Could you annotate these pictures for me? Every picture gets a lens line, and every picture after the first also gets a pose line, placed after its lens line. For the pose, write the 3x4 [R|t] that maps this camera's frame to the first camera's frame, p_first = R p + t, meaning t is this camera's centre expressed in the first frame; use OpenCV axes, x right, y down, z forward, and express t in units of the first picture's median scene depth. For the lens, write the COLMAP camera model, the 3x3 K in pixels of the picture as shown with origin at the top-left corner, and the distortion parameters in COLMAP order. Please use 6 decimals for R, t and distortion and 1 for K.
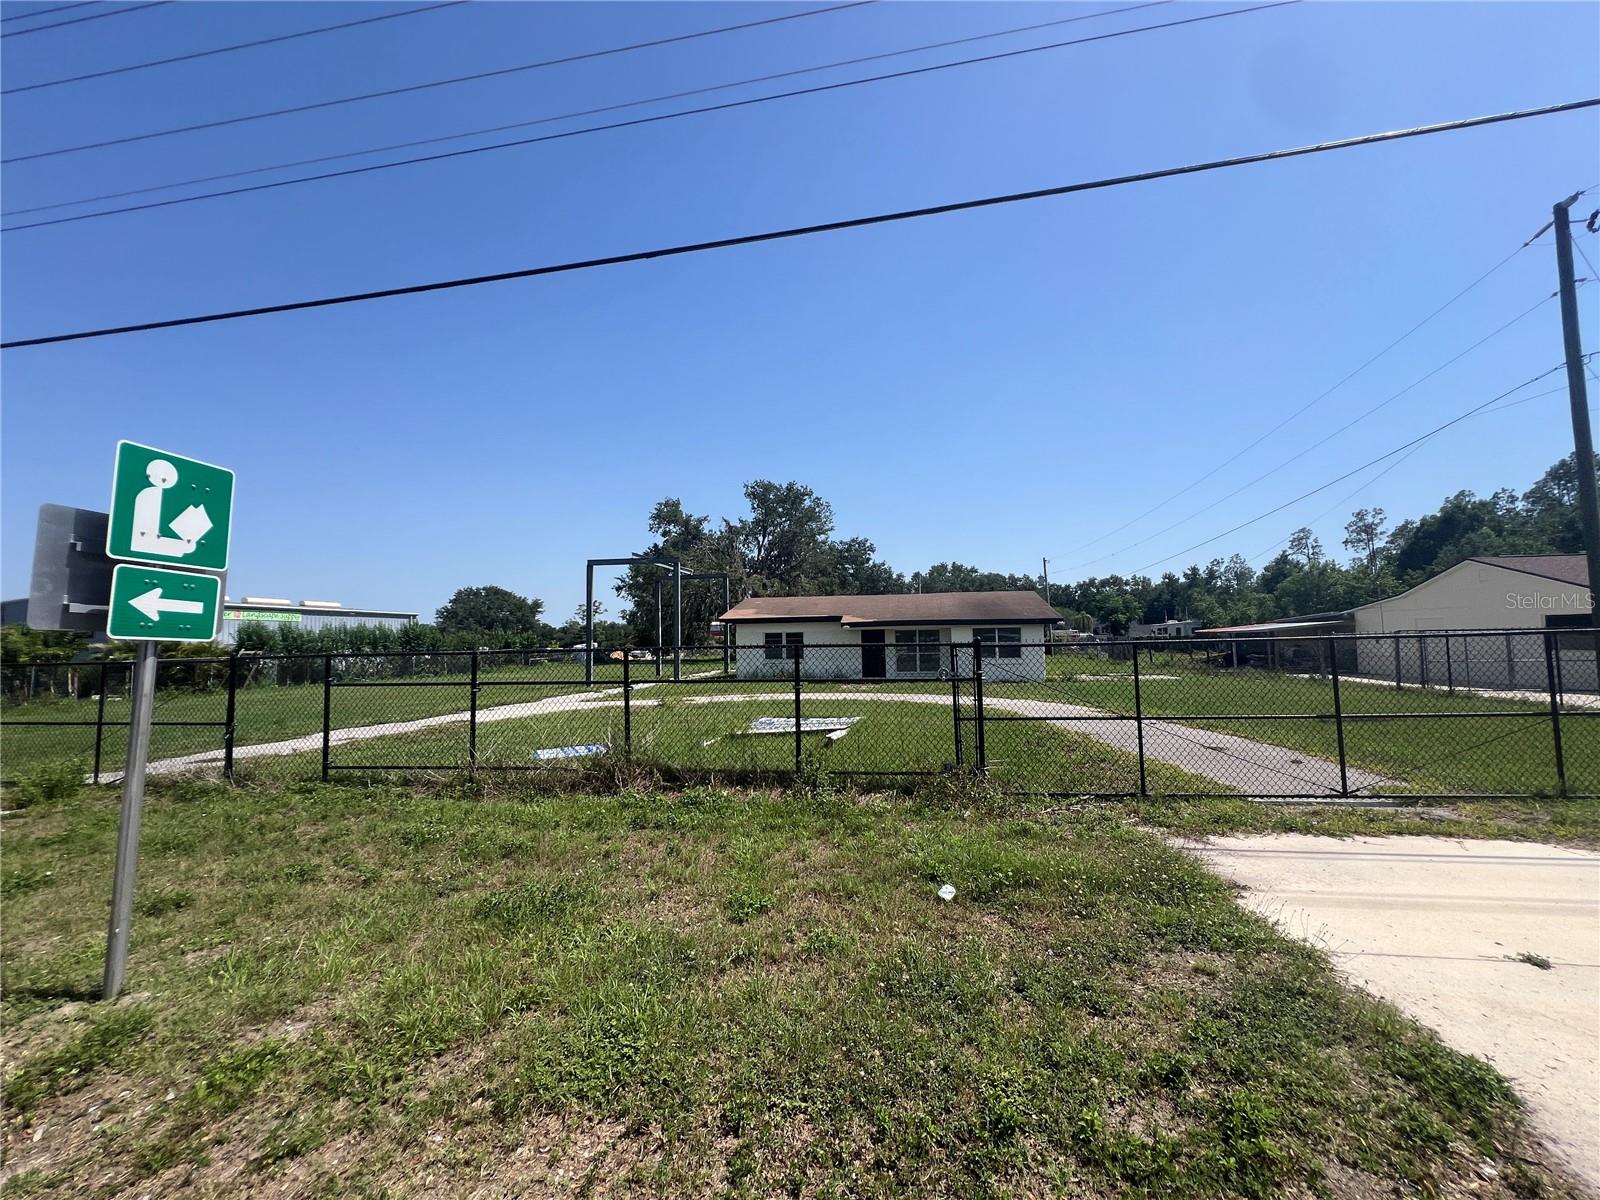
lens RADIAL K [[639.6, 0, 799.6], [0, 639.6, 595.7], [0, 0, 1]] dist [-0.000660, 0.000672]
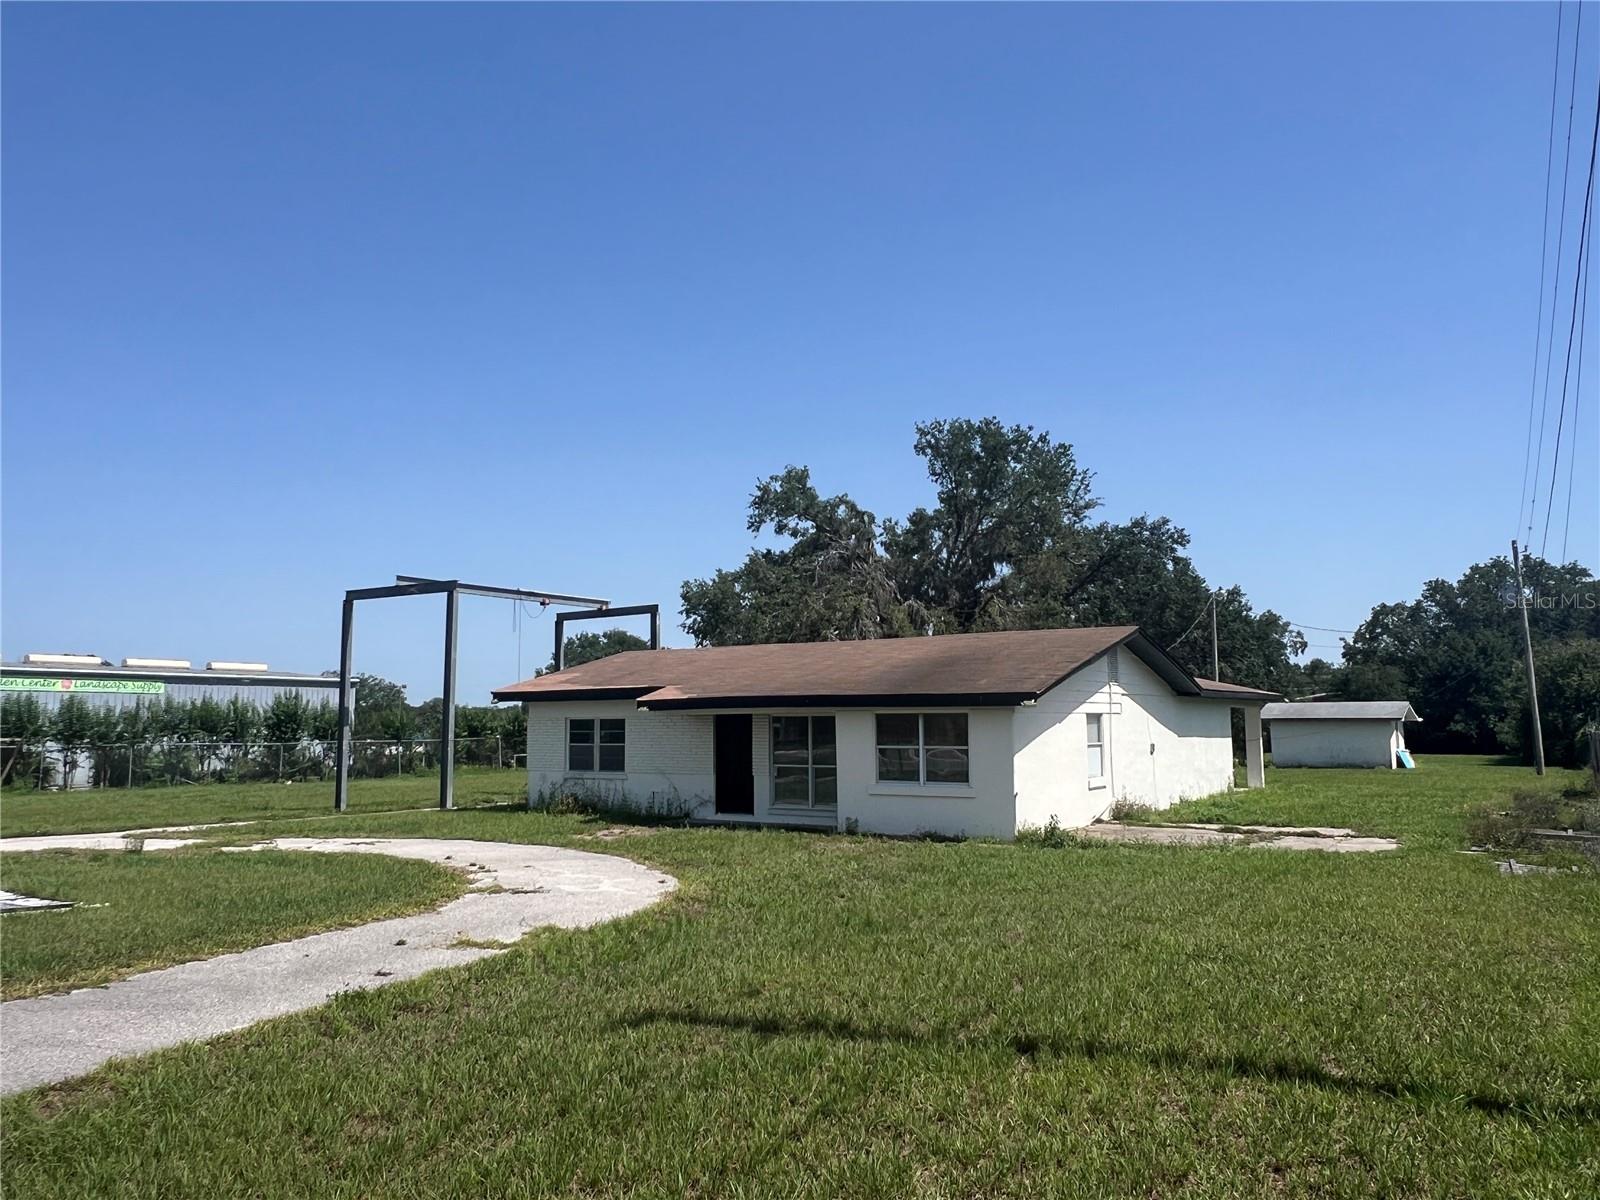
lens RADIAL K [[1164.7, 0, 791.9], [0, 1164.7, 581.6], [0, 0, 1]] dist [0.004968, -0.005753]
pose [[0.916783, -0.038696, -0.397507, 0.253650], [0.019198, 0.998414, -0.052915, -0.000144], [0.398924, 0.040881, 0.916072, 0.101022]]
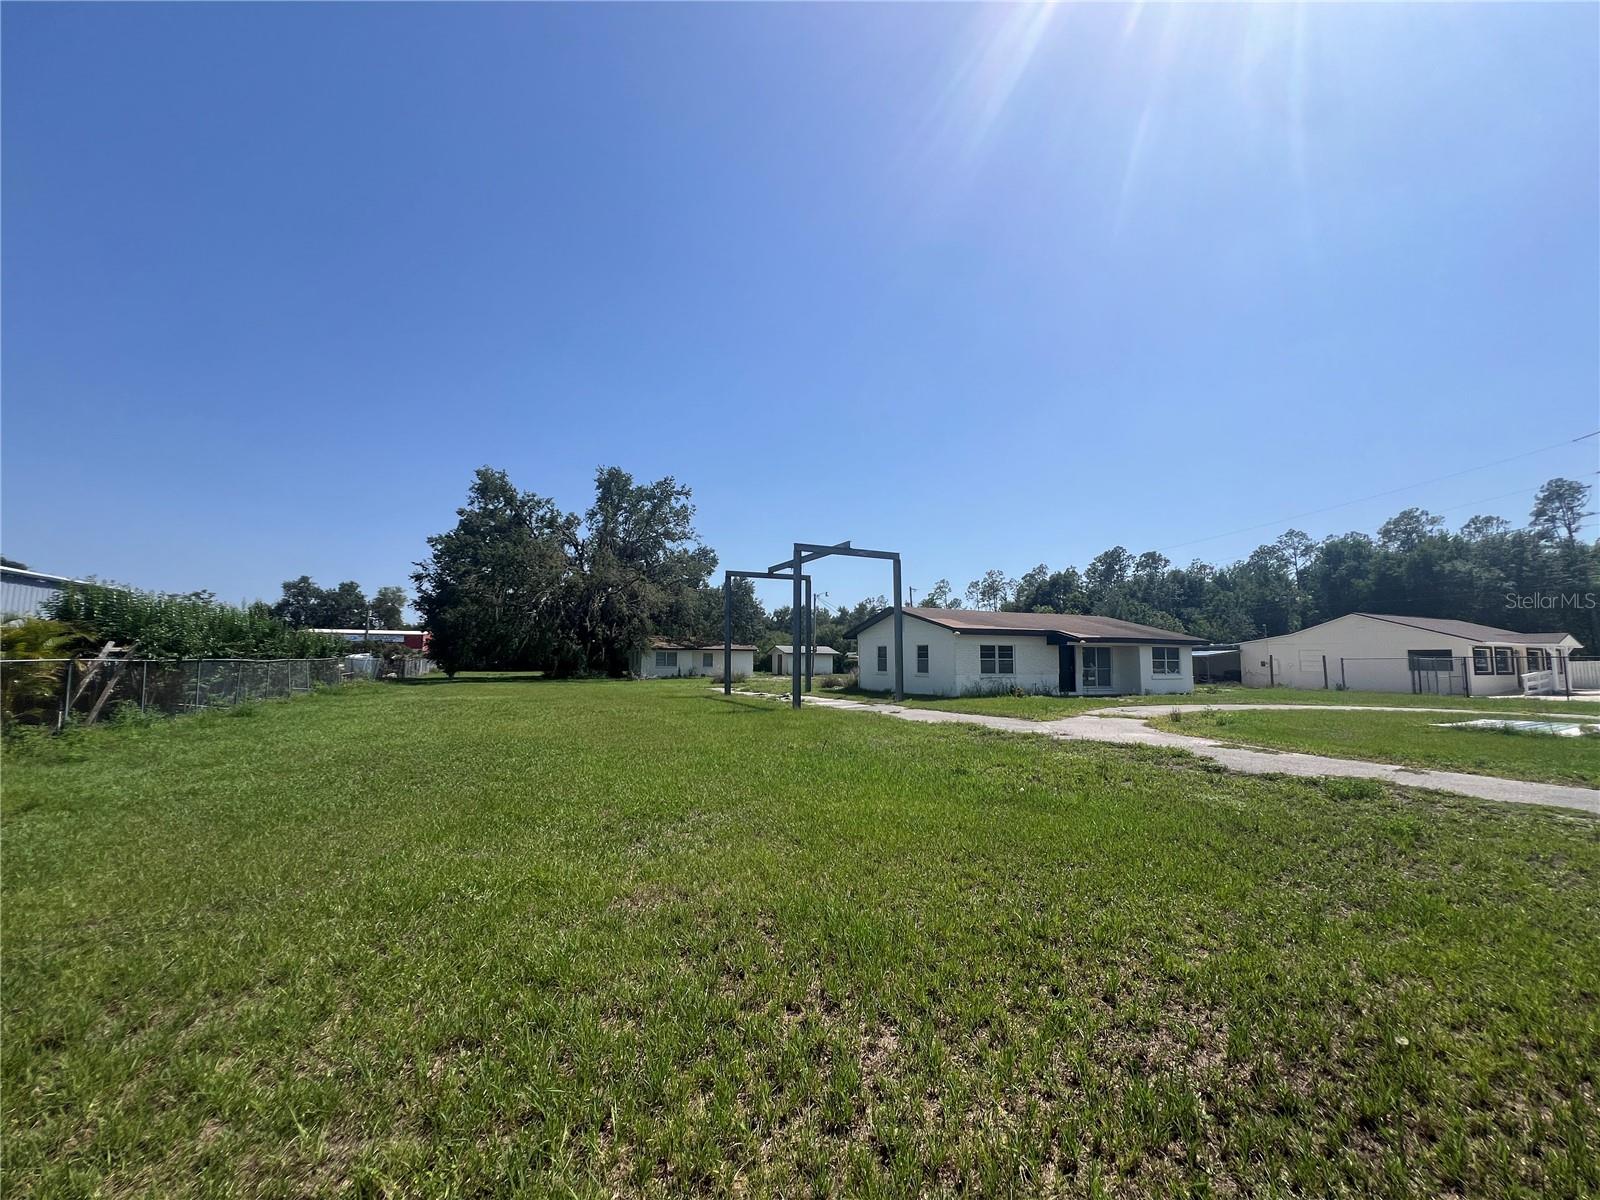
lens RADIAL K [[639.6, 0, 799.6], [0, 639.6, 595.7], [0, 0, 1]] dist [-0.000660, 0.000672]
pose [[0.823193, 0.077208, 0.562488, -0.412723], [-0.058507, 0.996972, -0.051223, 0.025373], [-0.564740, 0.009257, 0.825217, 0.193268]]
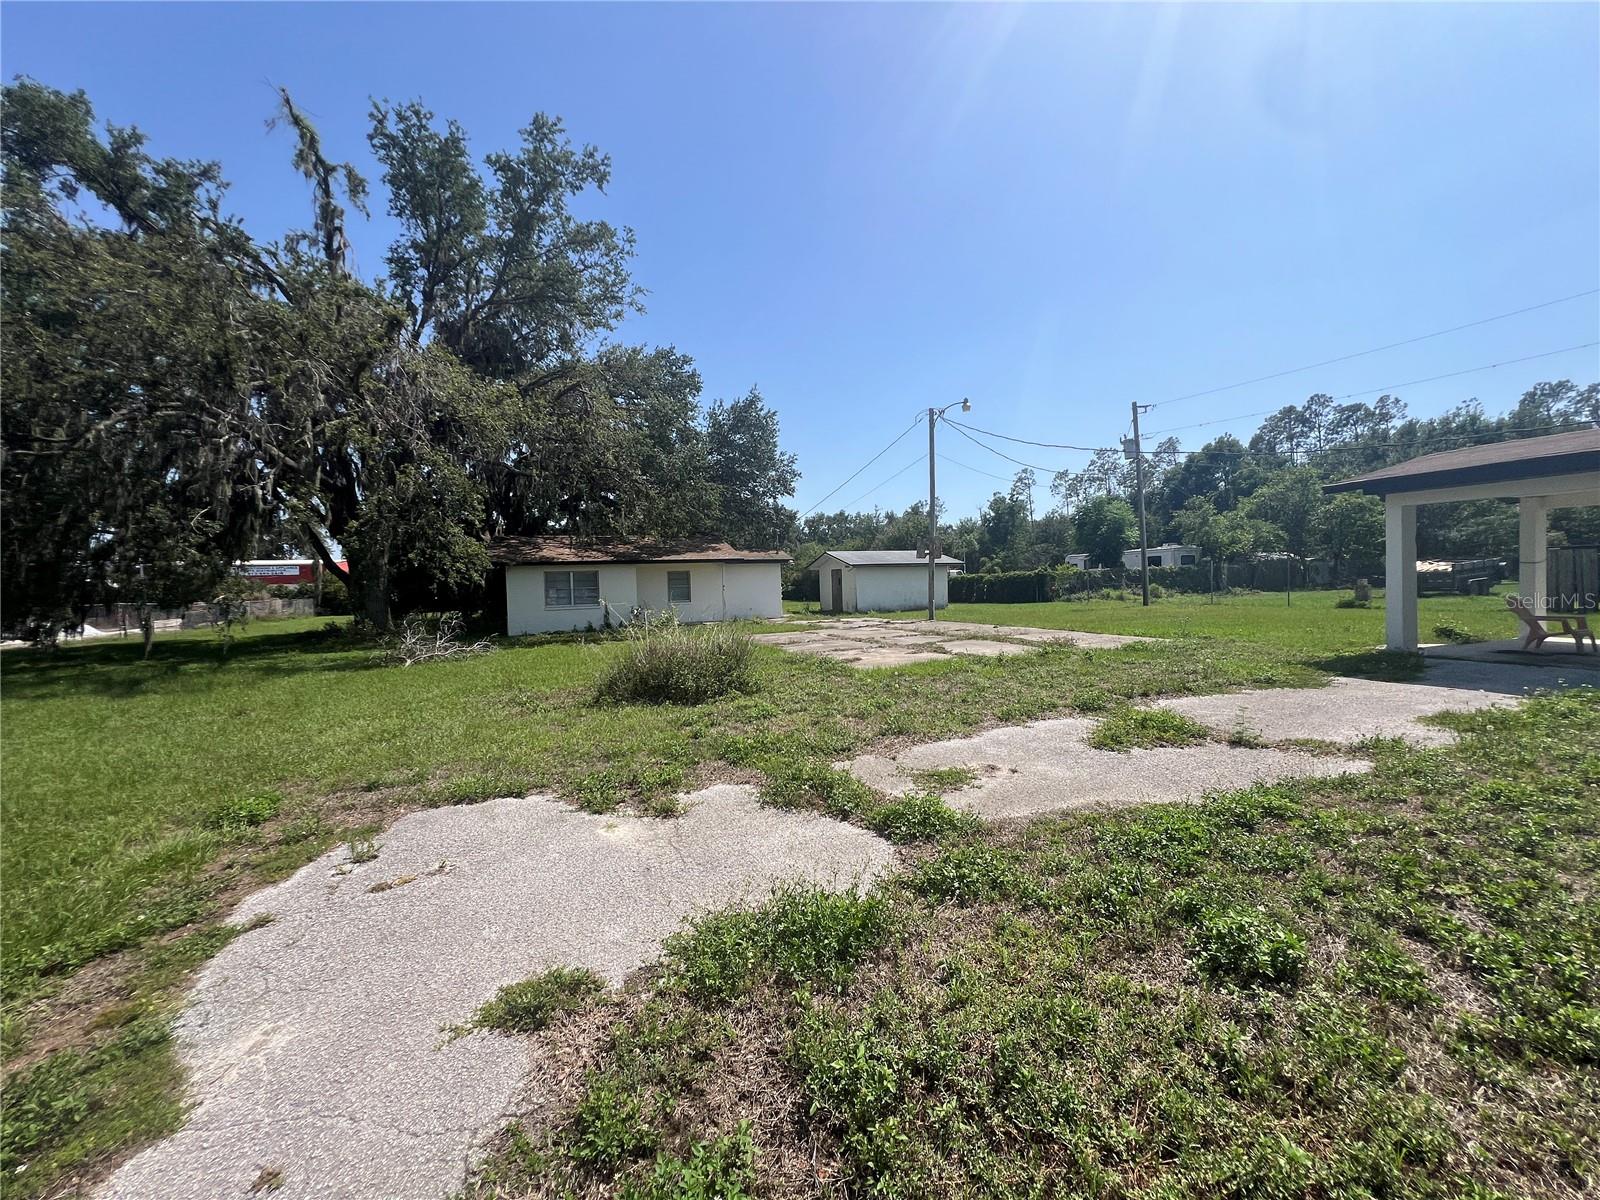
lens RADIAL K [[639.6, 0, 799.6], [0, 639.6, 595.7], [0, 0, 1]] dist [-0.000660, 0.000672]
pose [[0.847004, -0.021246, 0.531161, -0.095773], [-0.021103, 0.997070, 0.073532, 0.058027], [-0.531167, -0.073491, 0.844074, 0.732636]]
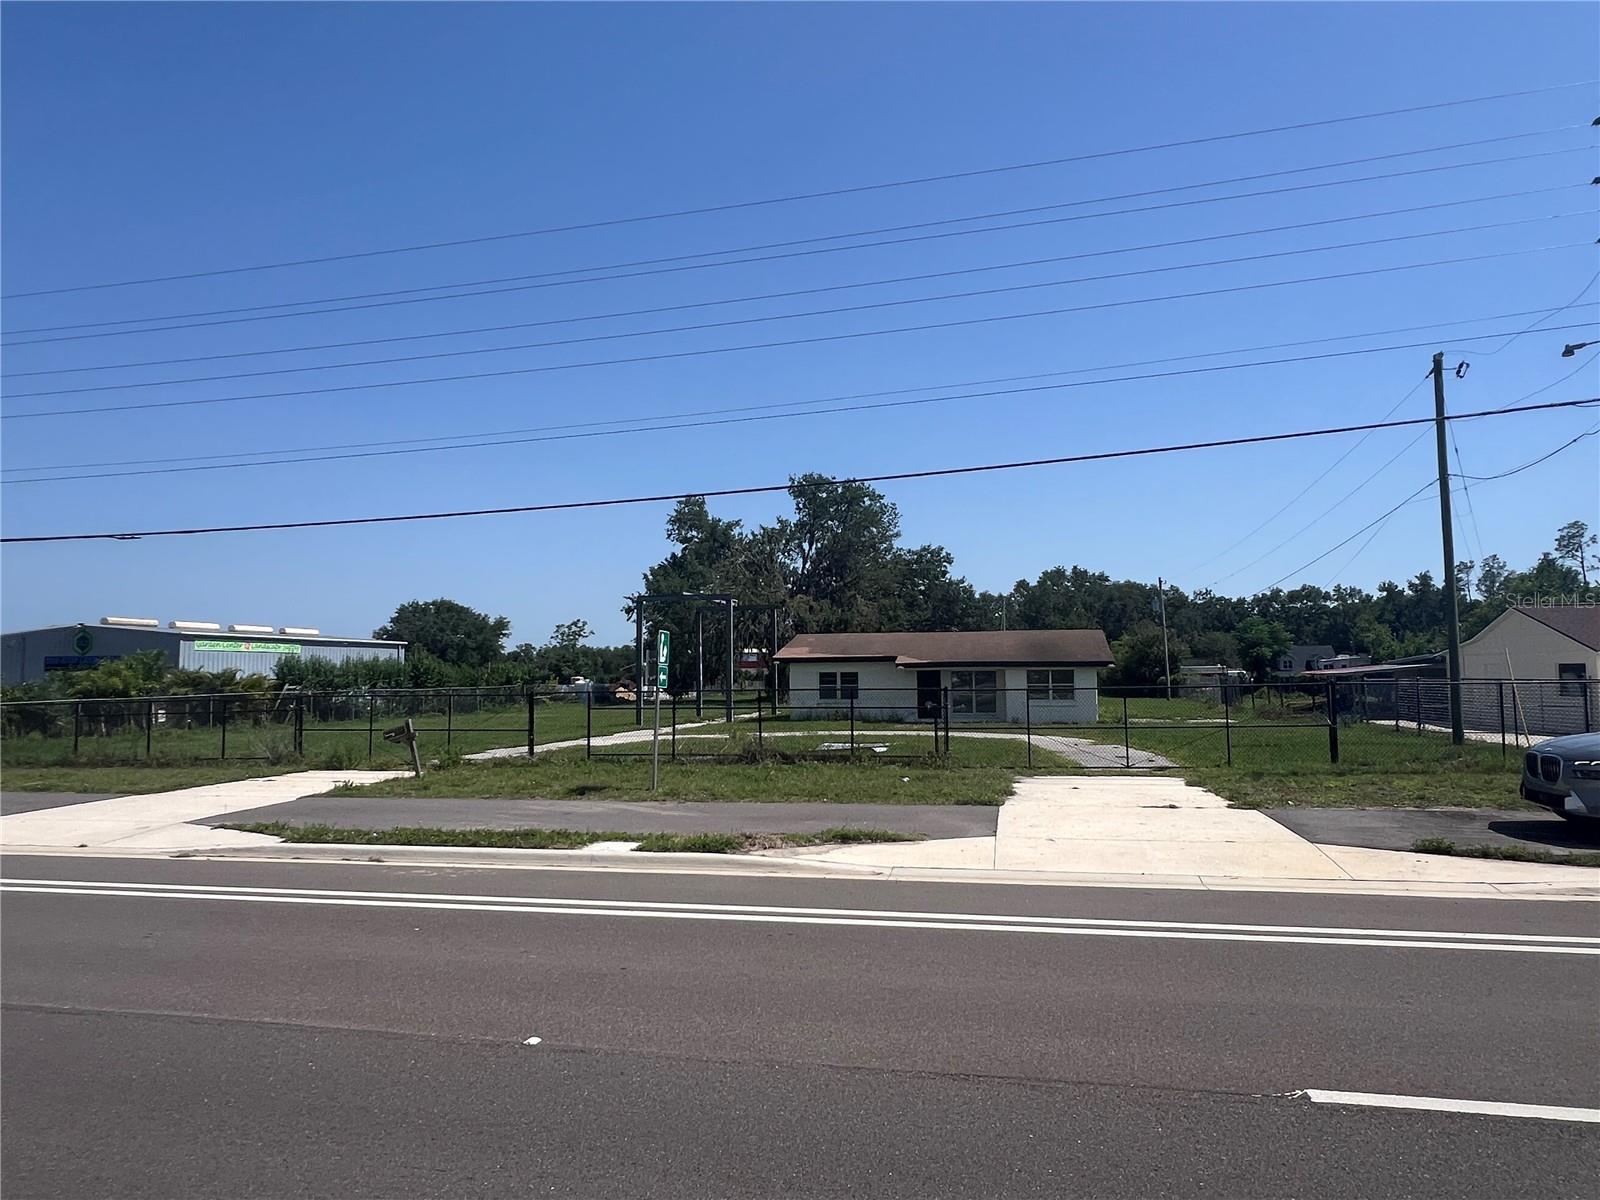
lens RADIAL K [[978.0, 0, 800.0], [0, 978.0, 600.0], [0, 0, 1]] dist [-0.003092, 0.000816]
pose [[0.998347, 0.003492, -0.057367, 0.001038], [-0.003790, 0.999980, -0.005080, -0.023309], [0.057348, 0.005289, 0.998340, -0.259333]]
